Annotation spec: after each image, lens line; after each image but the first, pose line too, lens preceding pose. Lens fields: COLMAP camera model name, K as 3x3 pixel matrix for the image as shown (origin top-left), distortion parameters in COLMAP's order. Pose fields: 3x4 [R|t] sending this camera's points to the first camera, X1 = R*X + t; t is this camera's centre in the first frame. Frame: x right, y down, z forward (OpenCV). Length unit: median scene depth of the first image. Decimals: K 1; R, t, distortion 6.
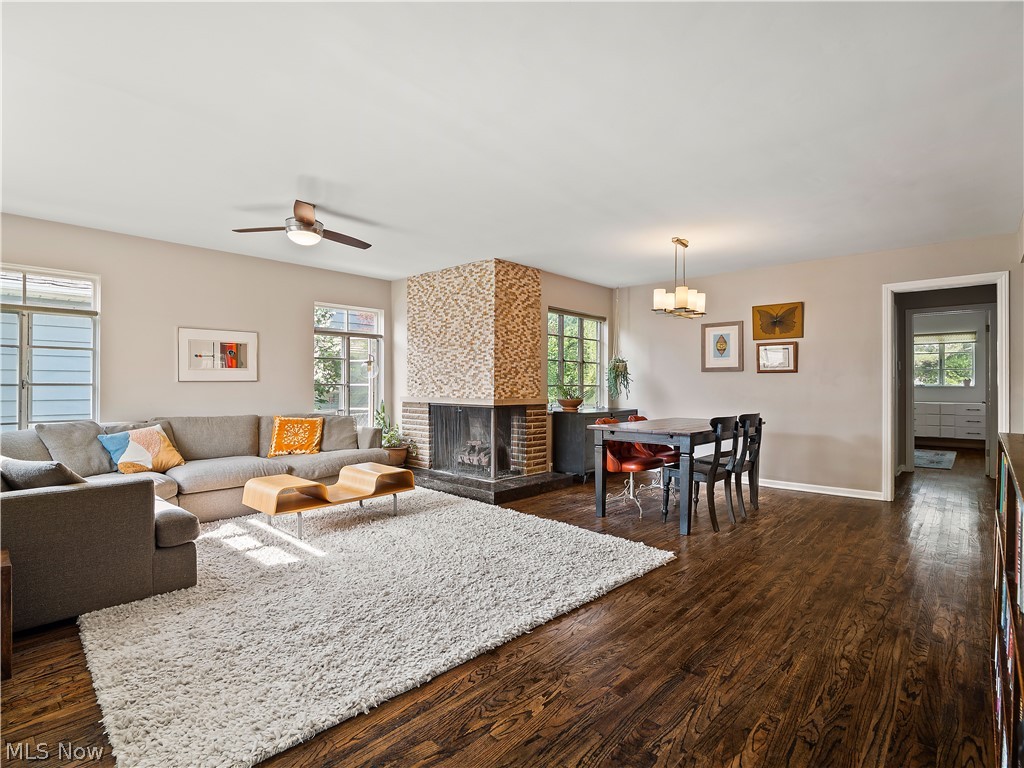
lens RADIAL K [[500.0, 0, 512.0], [0, 500.0, 384.0], [0, 0, 1]] dist [-0.013029, -0.000767]
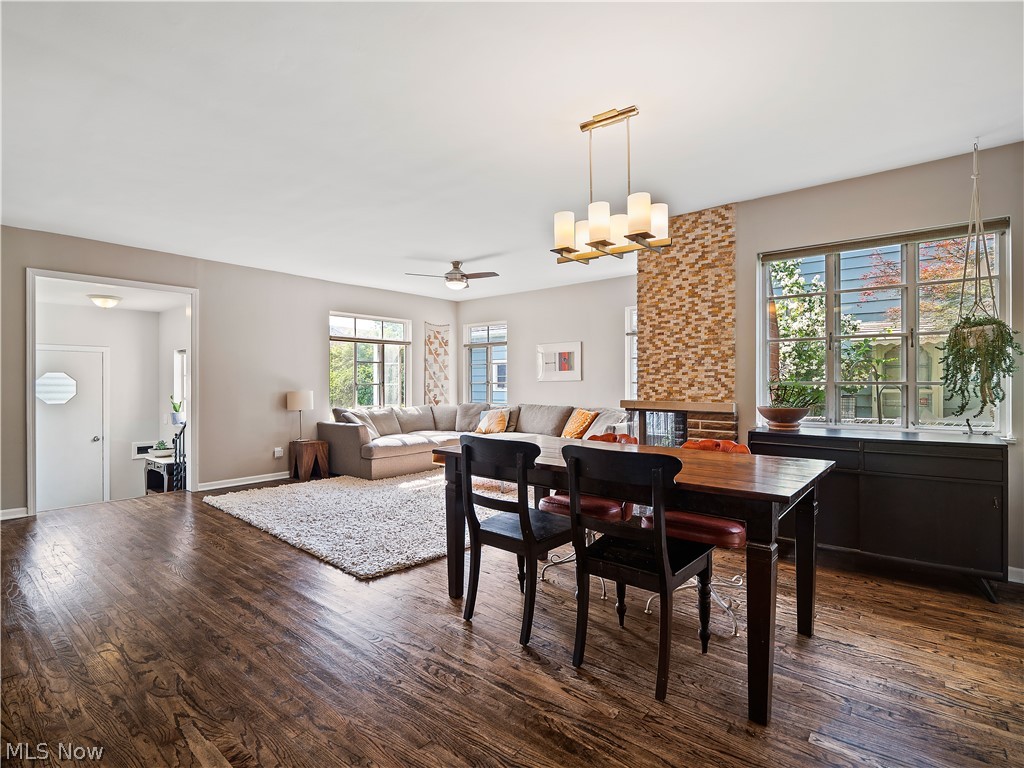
lens RADIAL K [[508.3, 0, 508.0], [0, 508.3, 379.9], [0, 0, 1]] dist [-0.000173, -0.000421]
pose [[0.044684, -0.008491, -0.998965, 0.751300], [0.005251, 0.999952, -0.008264, 0.002786], [0.998987, -0.004876, 0.044726, 0.734623]]
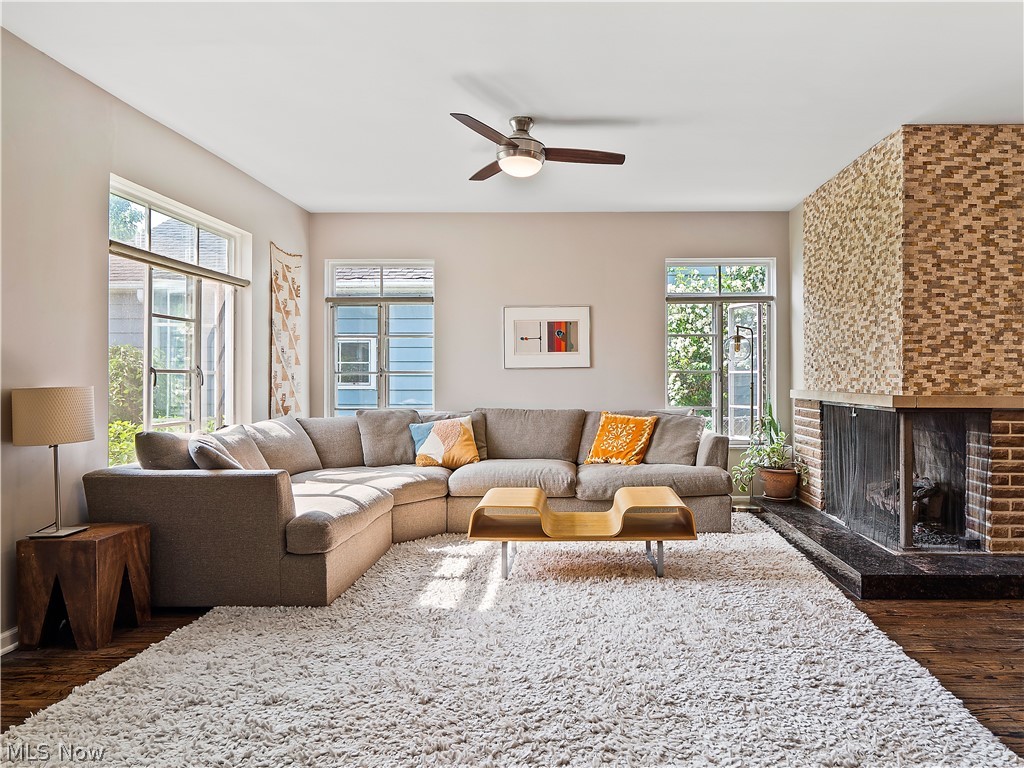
lens RADIAL K [[634.2, 0, 578.6], [0, 634.2, 376.2], [0, 0, 1]] dist [0.007403, -0.023511]
pose [[0.671956, -0.004631, -0.740576, 0.220892], [0.003599, 0.999989, -0.002987, 0.010861], [0.740582, -0.000658, 0.671966, 0.296016]]
